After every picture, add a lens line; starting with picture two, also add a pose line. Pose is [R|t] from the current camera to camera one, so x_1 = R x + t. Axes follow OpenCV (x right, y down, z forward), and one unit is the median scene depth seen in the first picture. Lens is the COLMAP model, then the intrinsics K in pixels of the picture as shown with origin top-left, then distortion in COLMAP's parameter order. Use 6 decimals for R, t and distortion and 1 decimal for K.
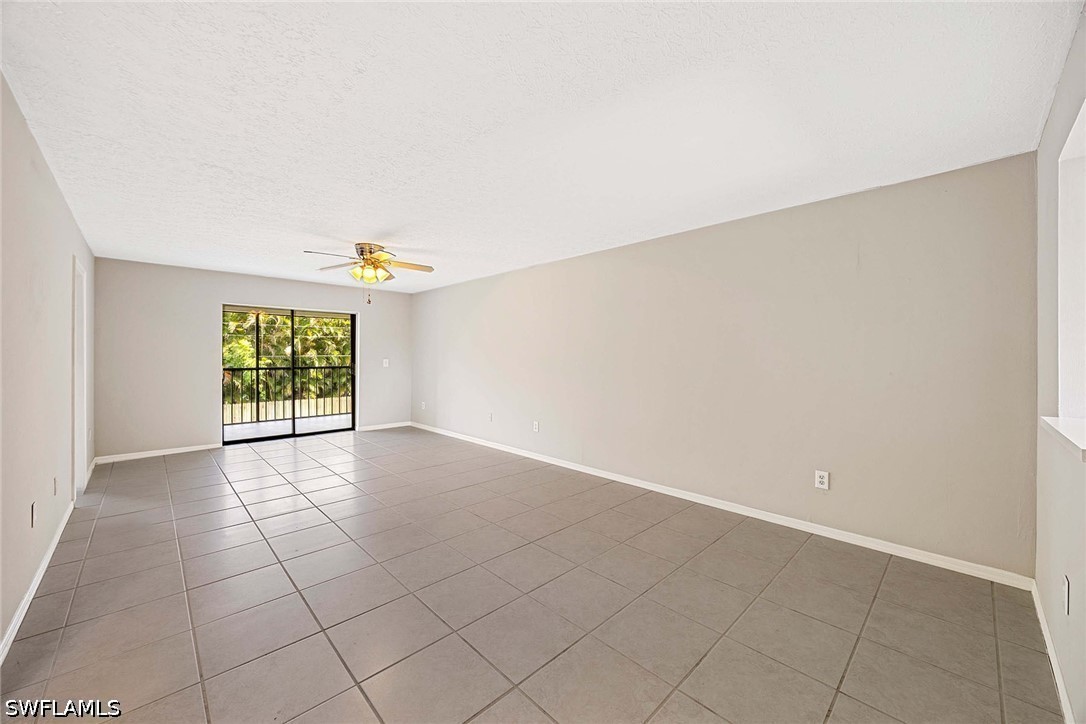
lens RADIAL K [[412.9, 0, 548.7], [0, 412.9, 357.0], [0, 0, 1]] dist [-0.000175, -0.000077]
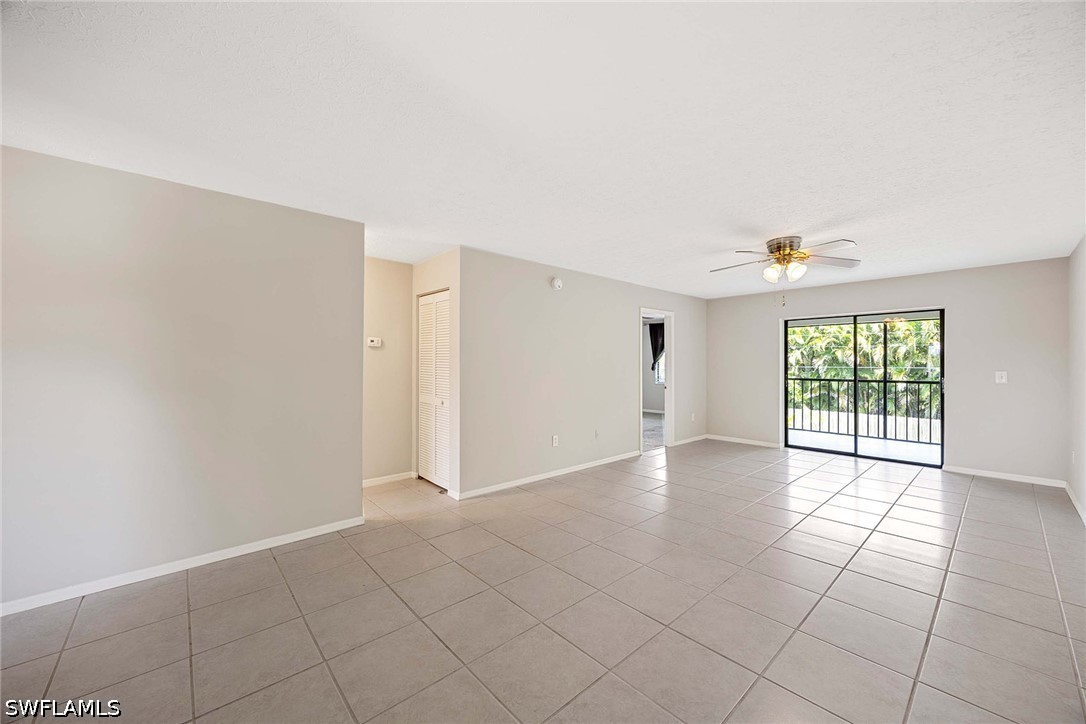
lens RADIAL K [[412.9, 0, 544.8], [0, 412.9, 361.1], [0, 0, 1]] dist [-0.000175, -0.000077]
pose [[-0.034824, -0.010775, -0.999335, 0.300725], [-0.006170, 0.999925, -0.010566, -0.000075], [0.999374, 0.005798, -0.034888, 0.353361]]
